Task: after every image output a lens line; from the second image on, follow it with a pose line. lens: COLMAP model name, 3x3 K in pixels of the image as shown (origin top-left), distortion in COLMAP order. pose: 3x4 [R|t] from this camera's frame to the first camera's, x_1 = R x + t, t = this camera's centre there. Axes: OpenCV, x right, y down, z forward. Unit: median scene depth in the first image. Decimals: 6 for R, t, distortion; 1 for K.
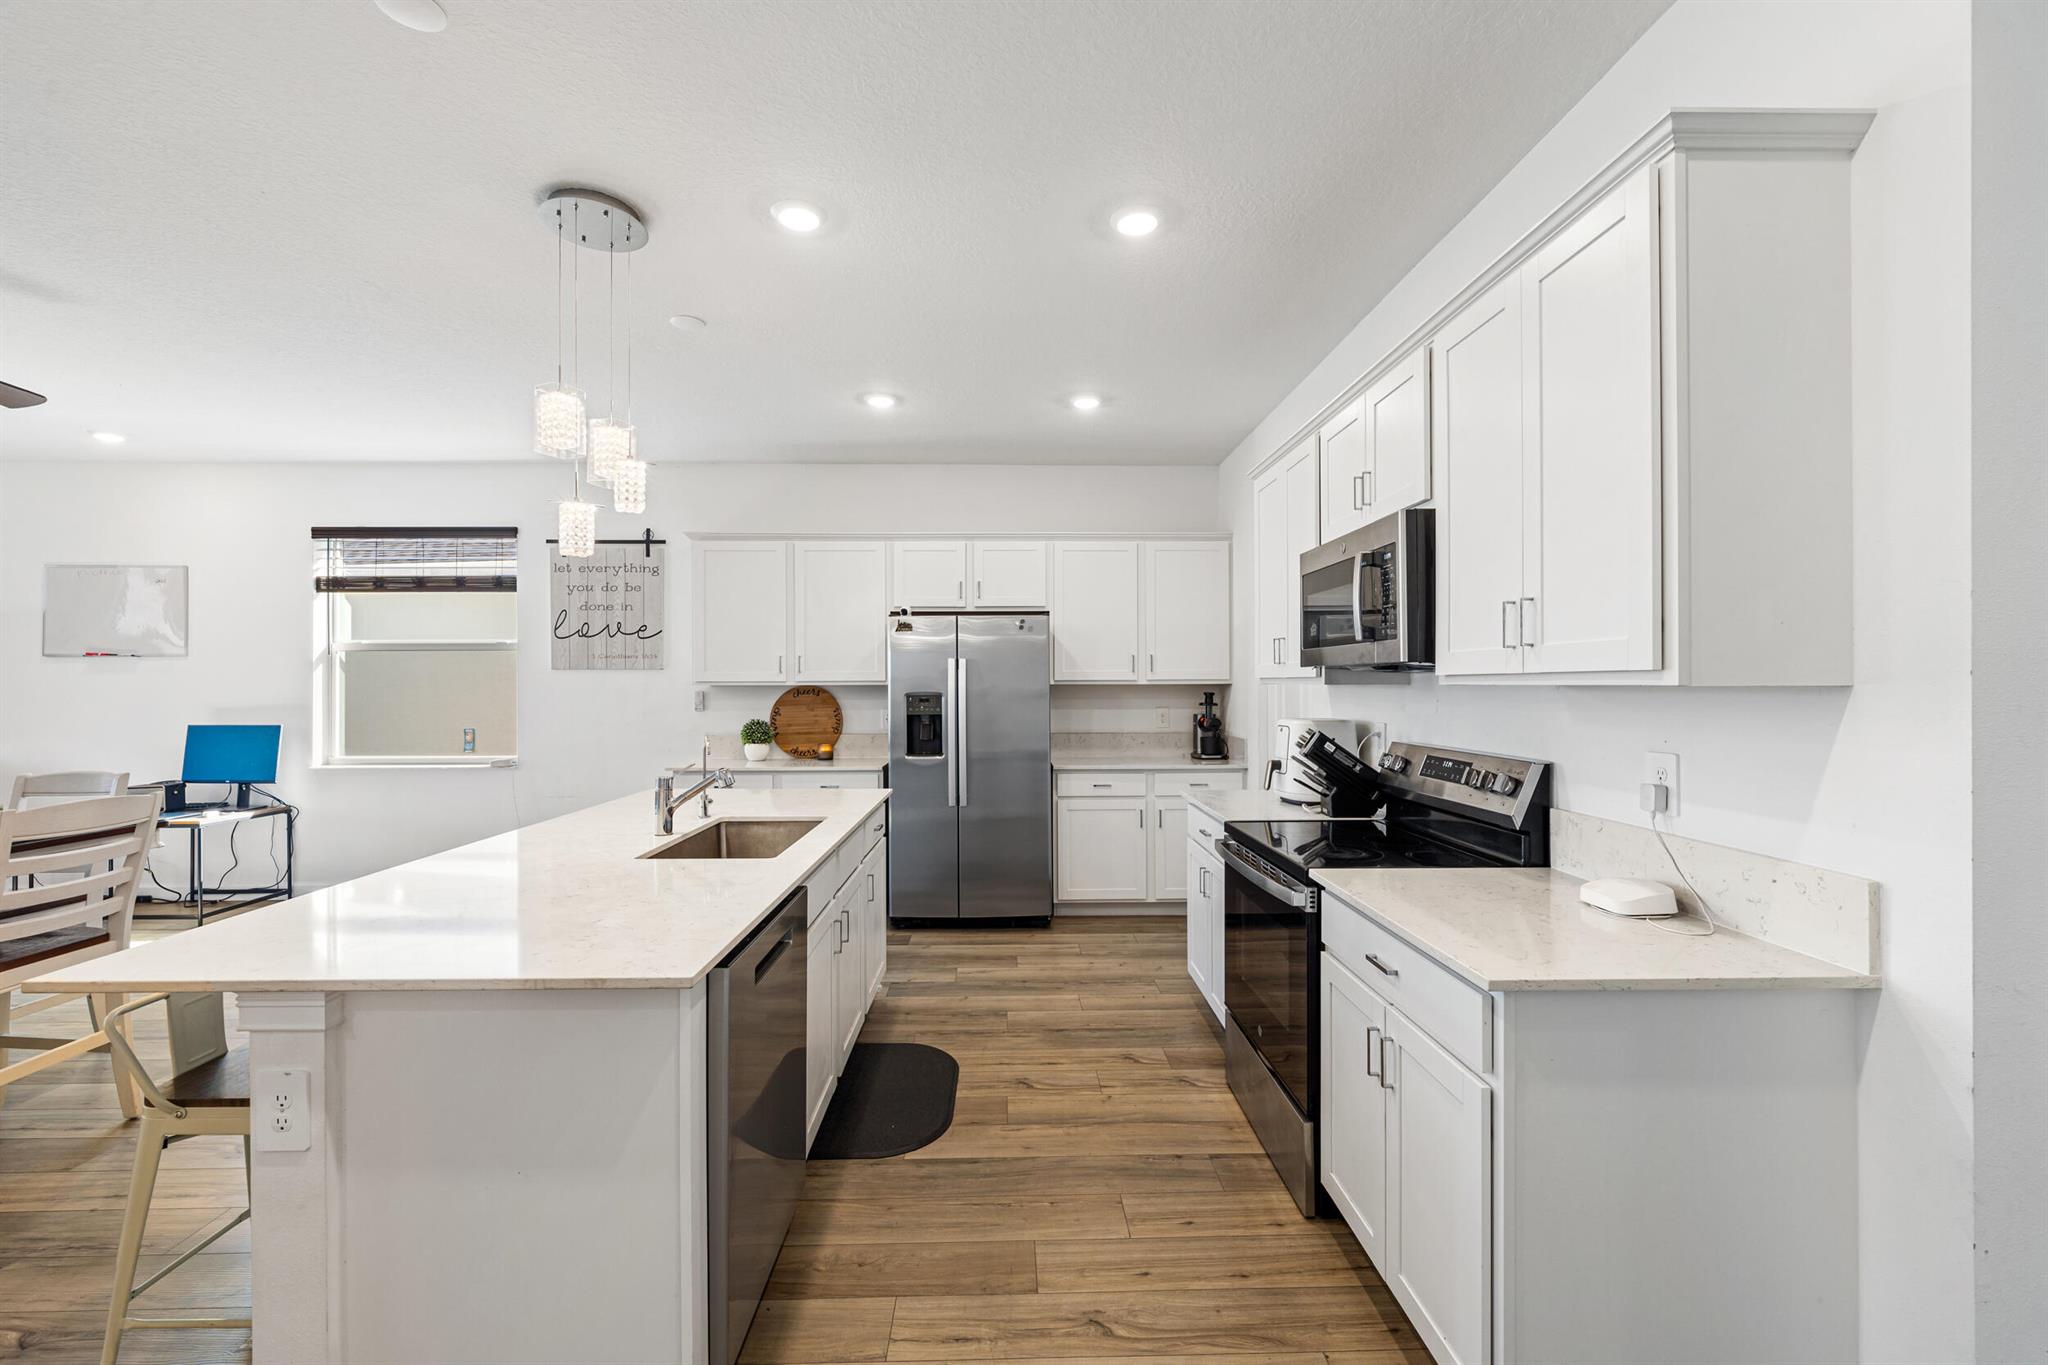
lens RADIAL K [[834.0, 0, 1022.4], [0, 834.0, 680.2], [0, 0, 1]] dist [0.001945, -0.001264]
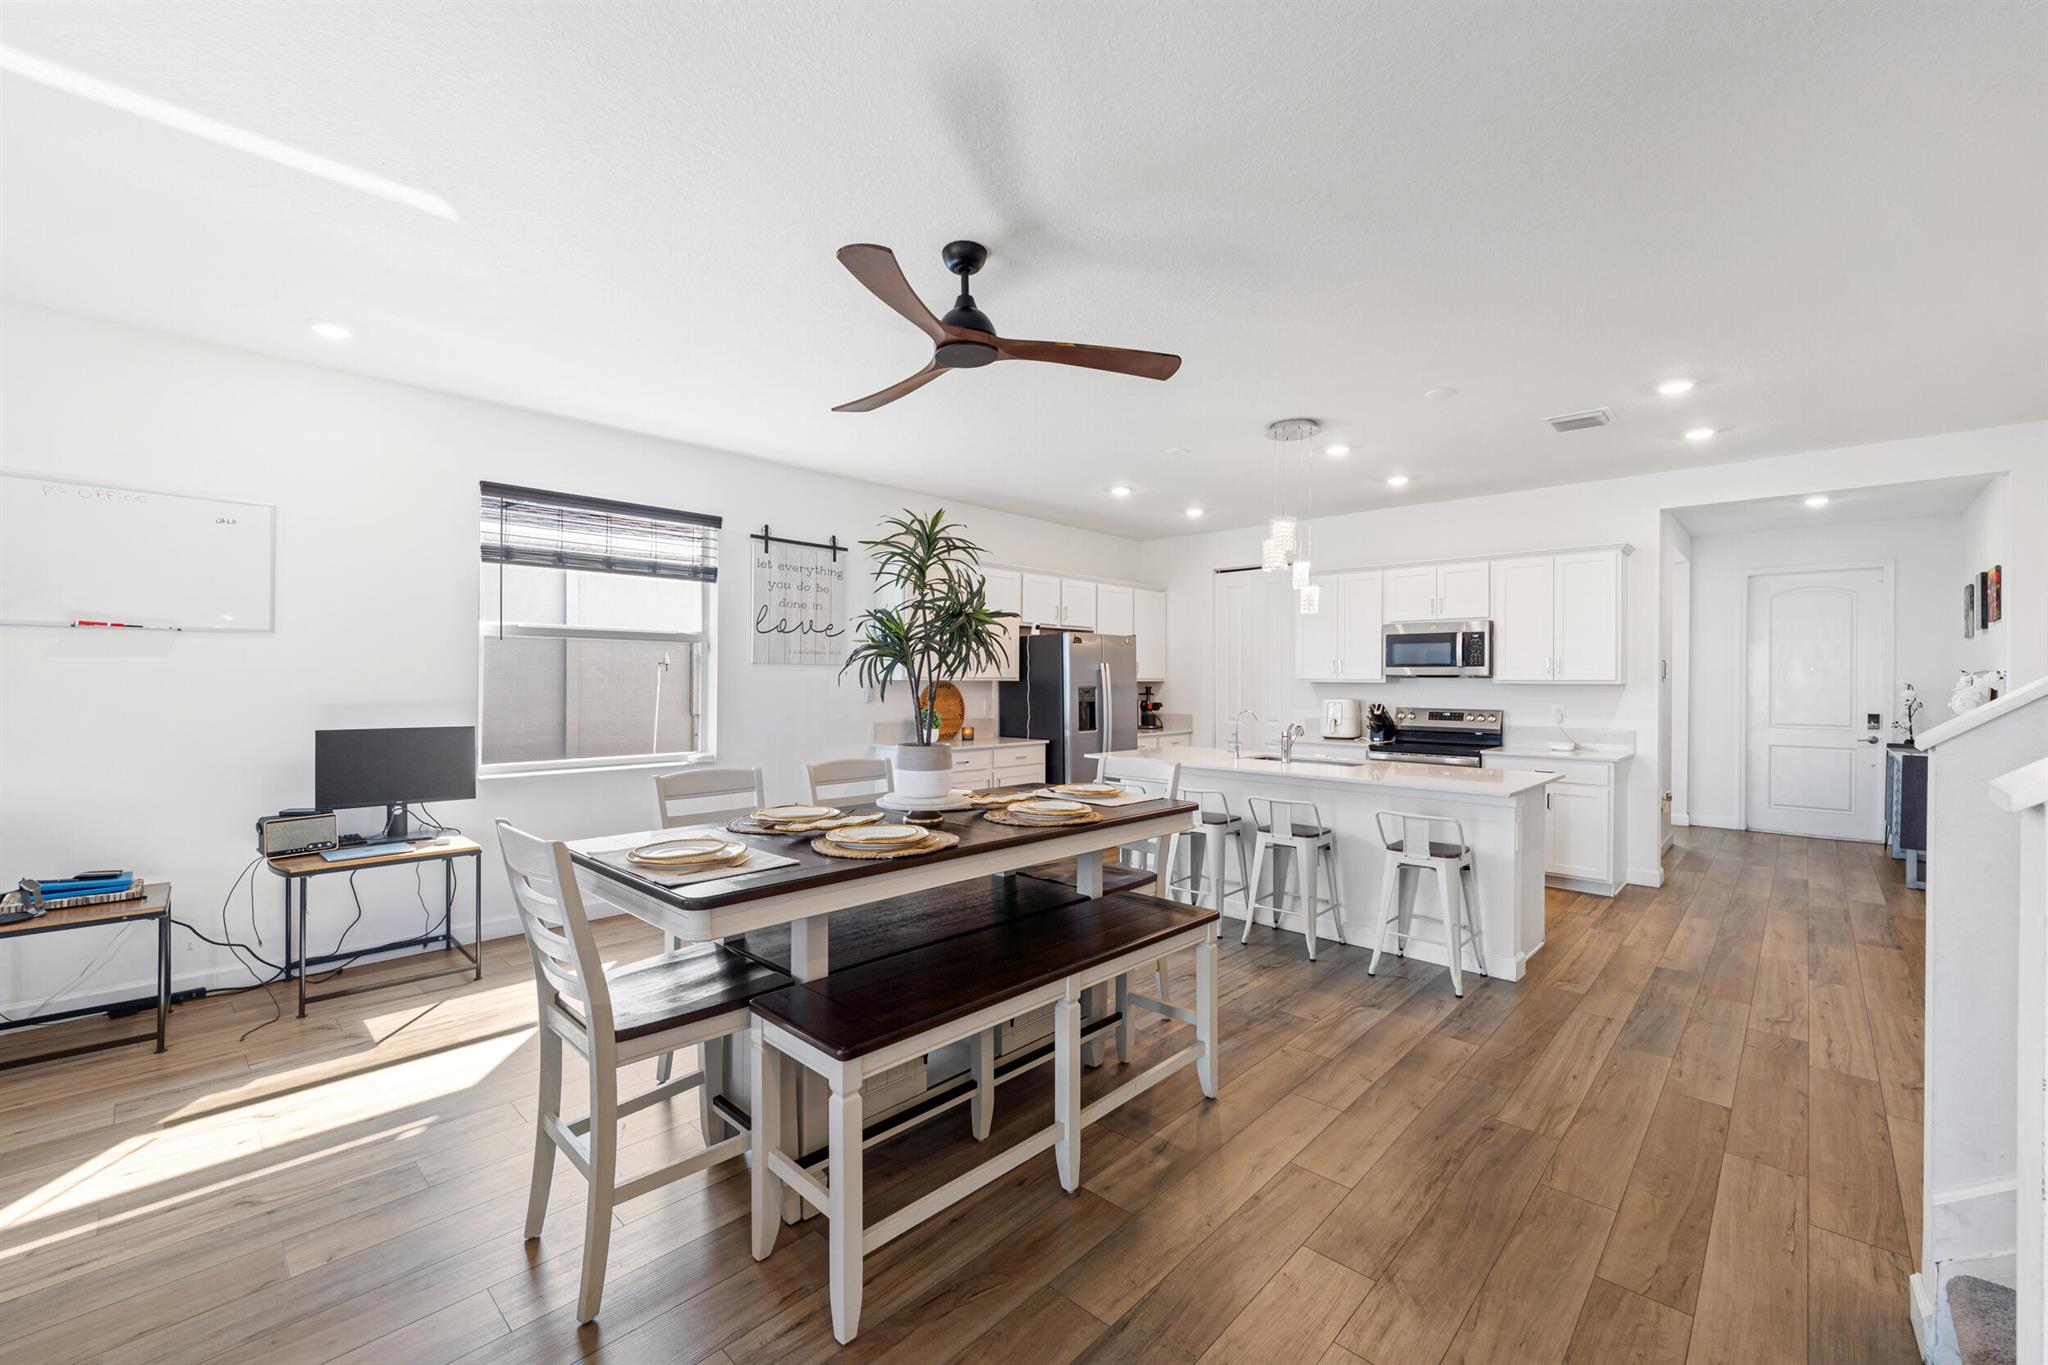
lens RADIAL K [[834.0, 0, 1028.2], [0, 834.0, 676.5], [0, 0, 1]] dist [0.001945, -0.001264]
pose [[0.701545, 0.009652, 0.712560, -1.048530], [-0.010050, 0.999943, -0.003651, 0.003497], [-0.712555, -0.004600, 0.701602, 0.054718]]
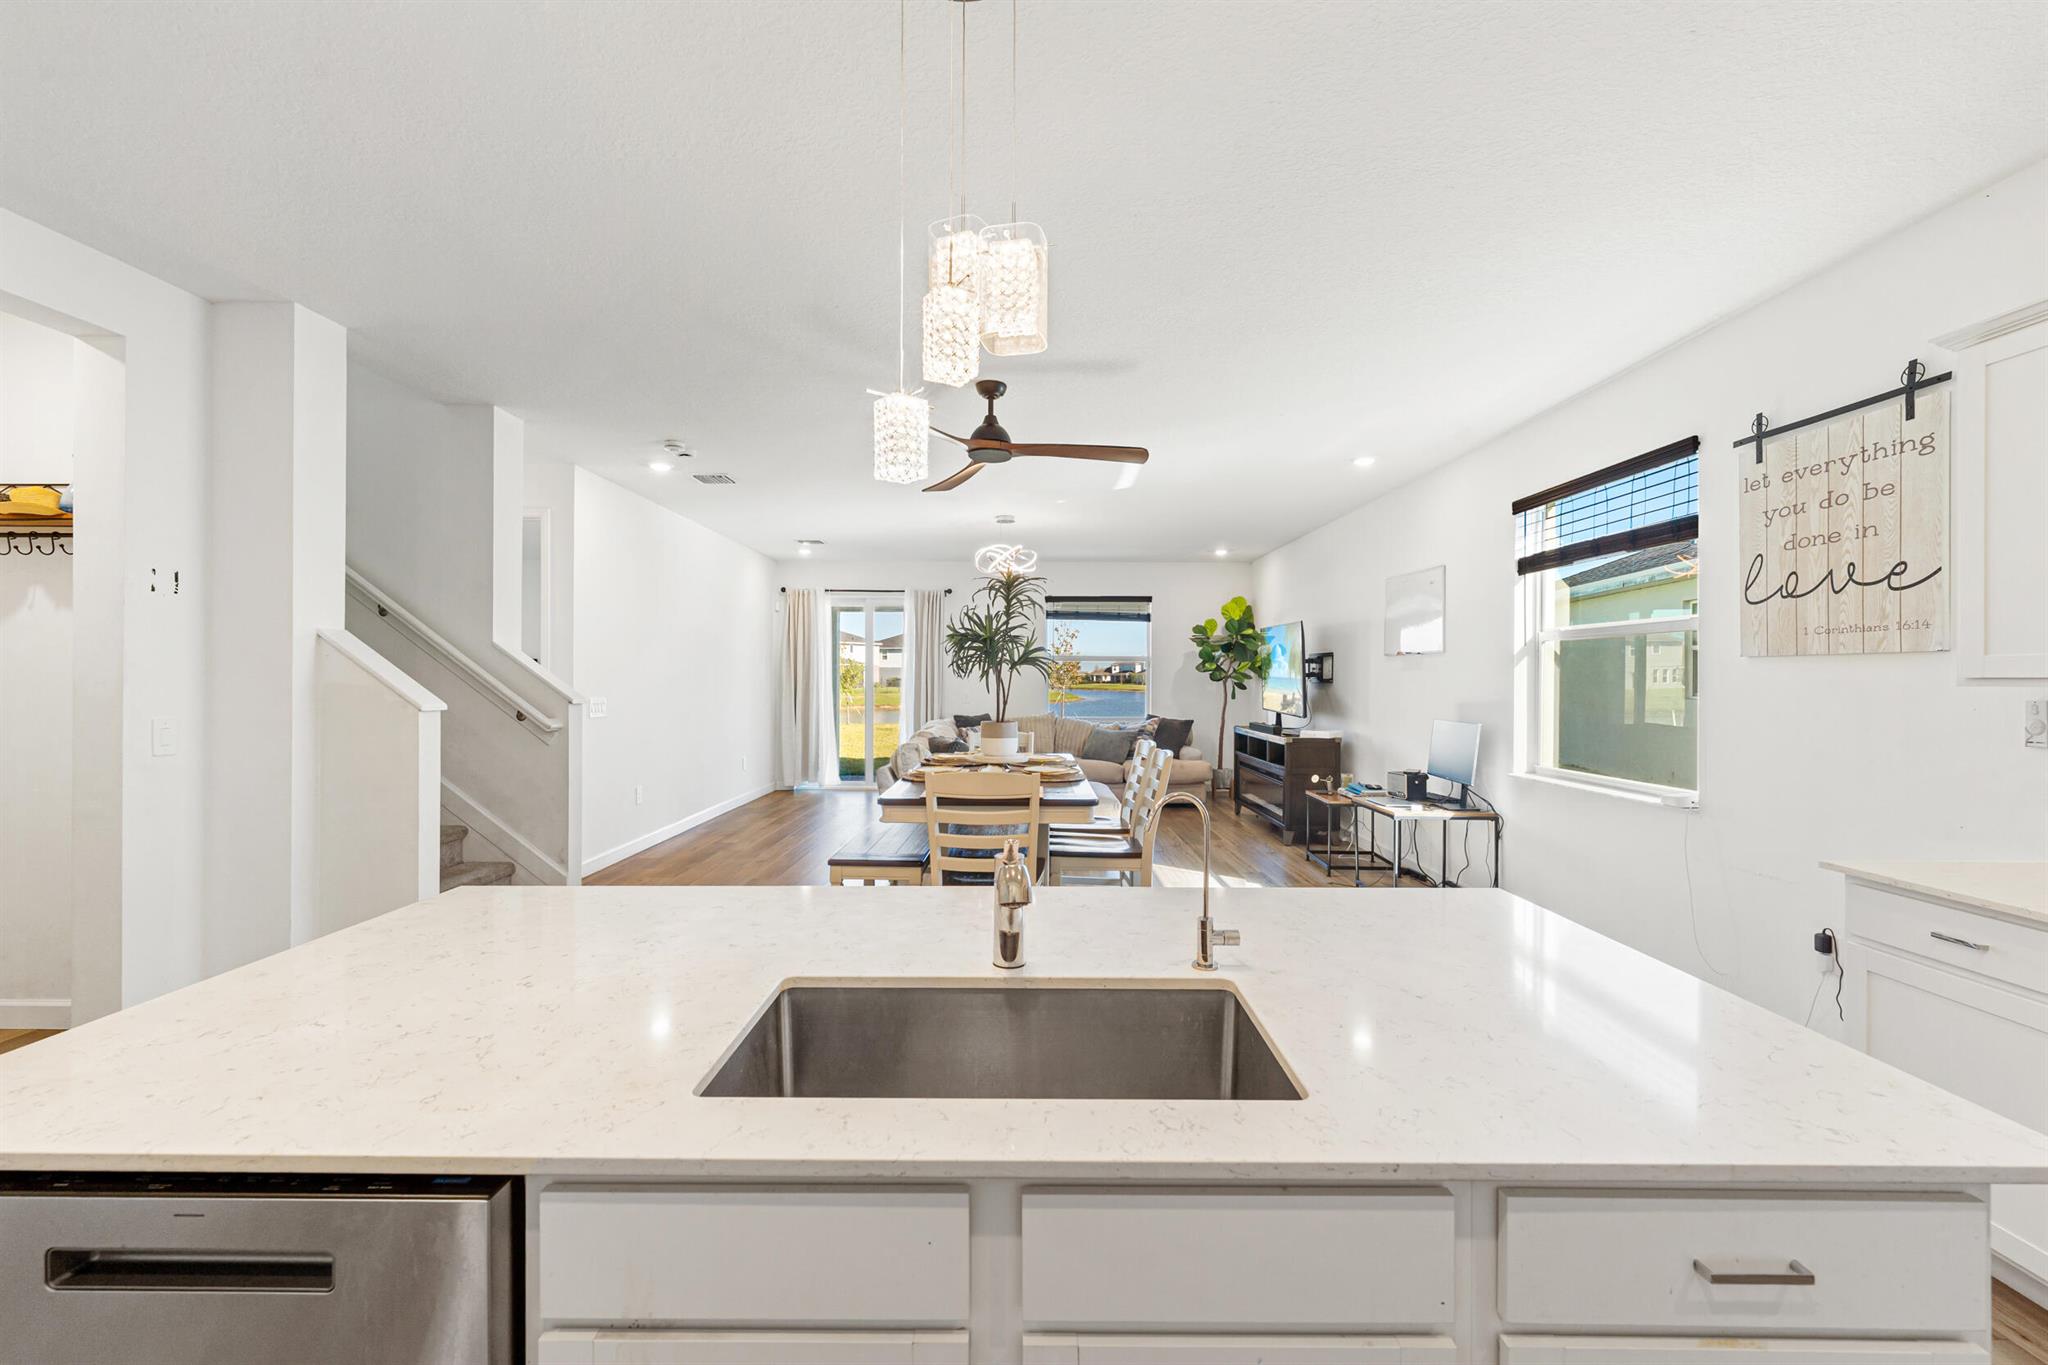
lens RADIAL K [[834.0, 0, 1026.3], [0, 834.0, 675.0], [0, 0, 1]] dist [0.001945, -0.001264]
pose [[-0.024118, -0.001294, -0.999708, 0.044191], [-0.004127, 0.999991, -0.001195, 0.002357], [0.999701, 0.004097, -0.024123, 0.503685]]
